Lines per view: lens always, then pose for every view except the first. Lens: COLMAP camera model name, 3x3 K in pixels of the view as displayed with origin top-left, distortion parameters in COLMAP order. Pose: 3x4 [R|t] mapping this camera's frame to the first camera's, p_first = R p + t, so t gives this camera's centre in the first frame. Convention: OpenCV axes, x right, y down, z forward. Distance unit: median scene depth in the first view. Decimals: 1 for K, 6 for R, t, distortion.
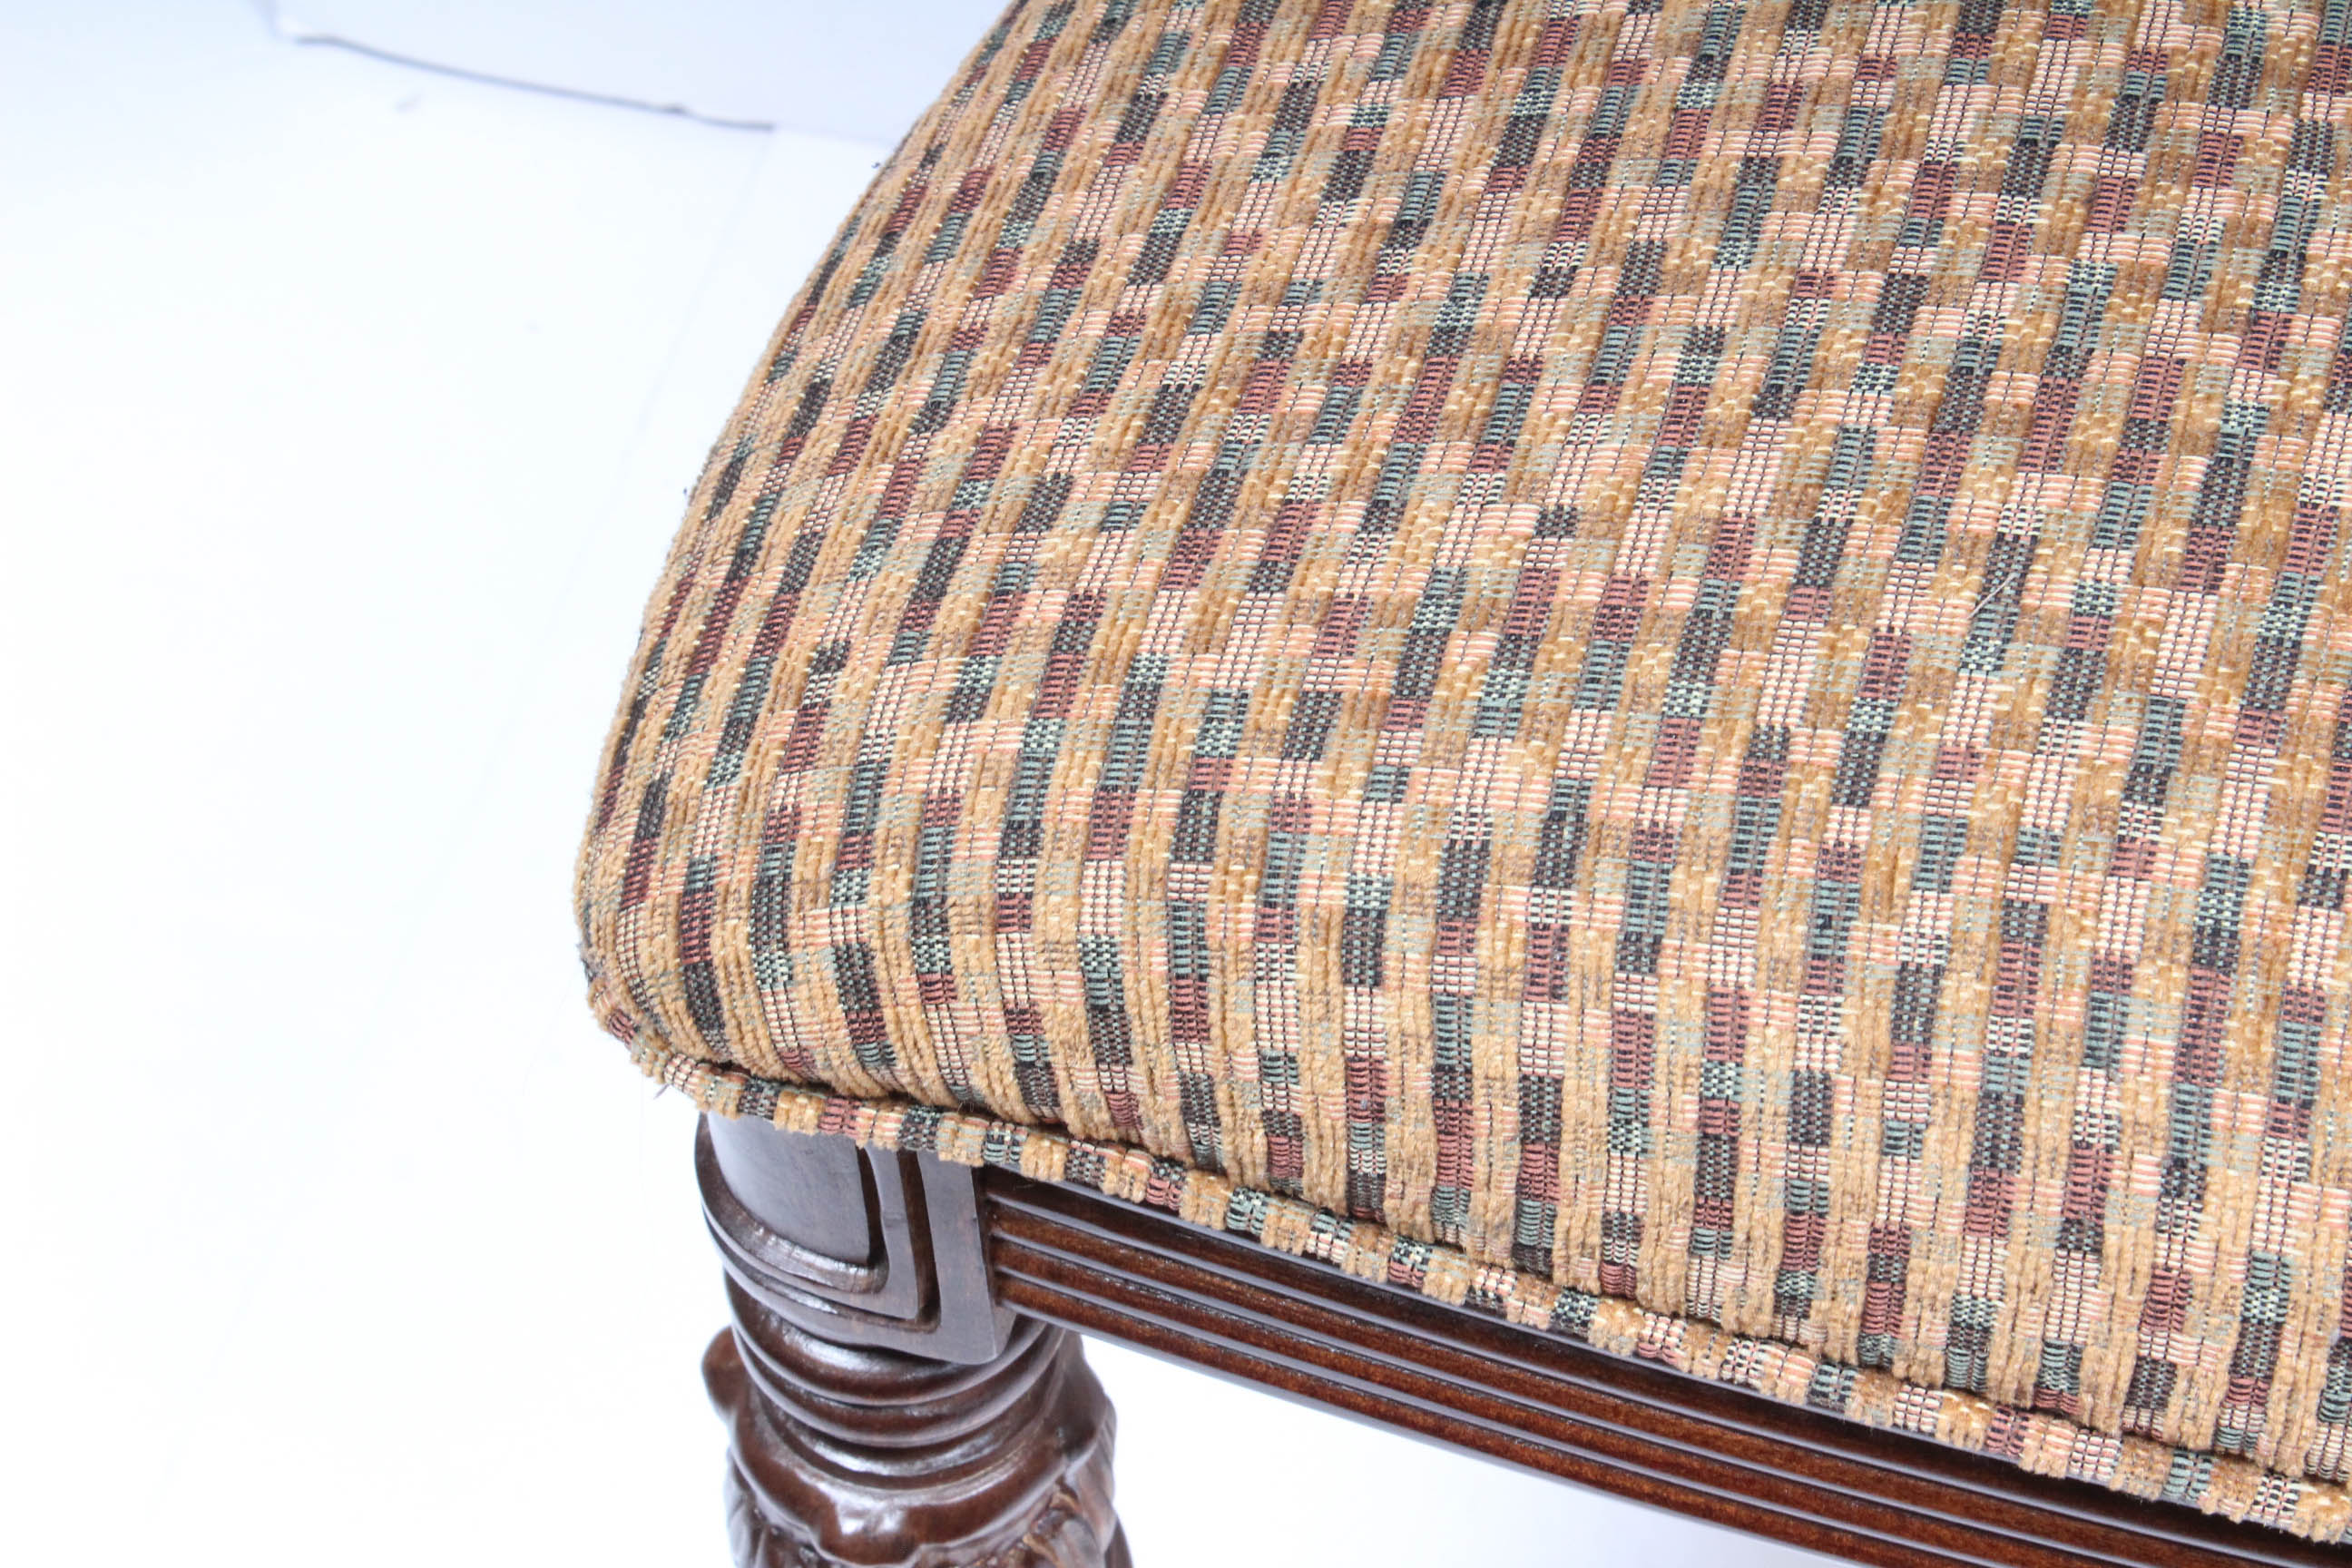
lens RADIAL K [[5600.8, 0, 1156.1], [0, 5600.8, 762.7], [0, 0, 1]] dist [0.082828, 0.000000]
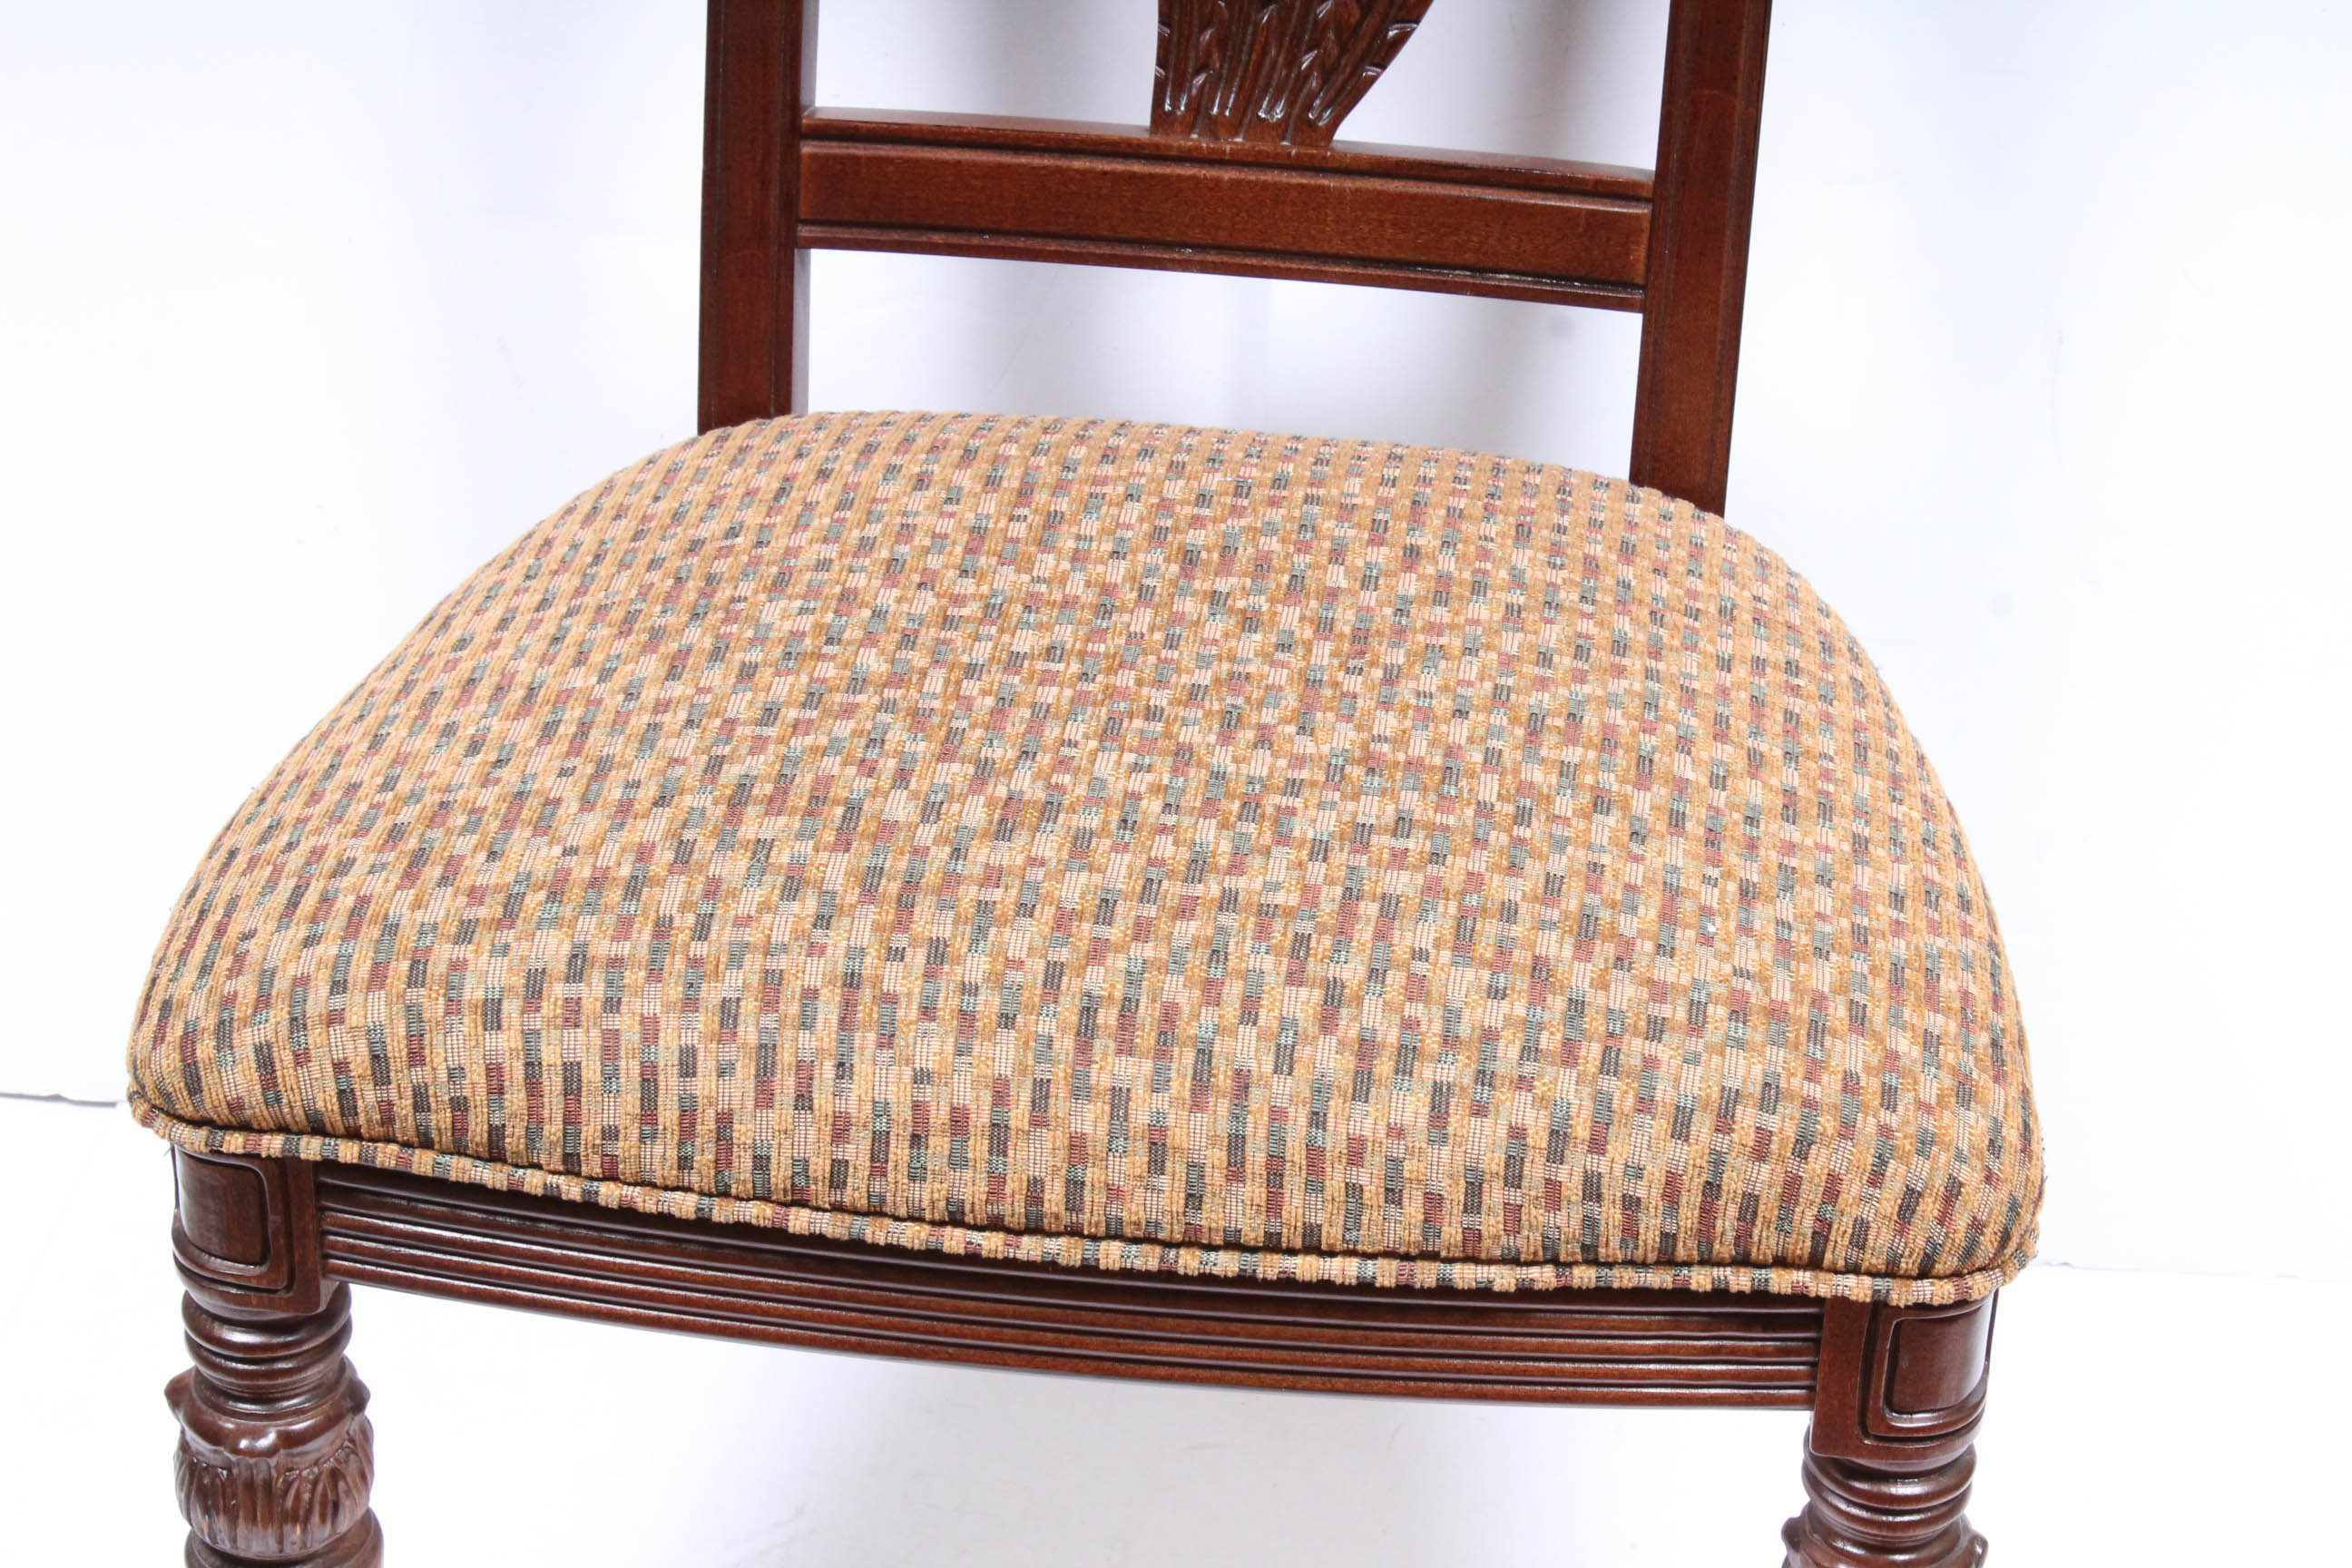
lens RADIAL K [[5465.9, 0, 1171.1], [0, 5465.9, 783.6], [0, 0, 1]] dist [0.063153, 0.000000]
pose [[0.985140, -0.016938, 0.170915, -0.069301], [0.074188, 0.939468, -0.334509, 0.701069], [-0.154904, 0.342218, 0.926764, -1.134645]]
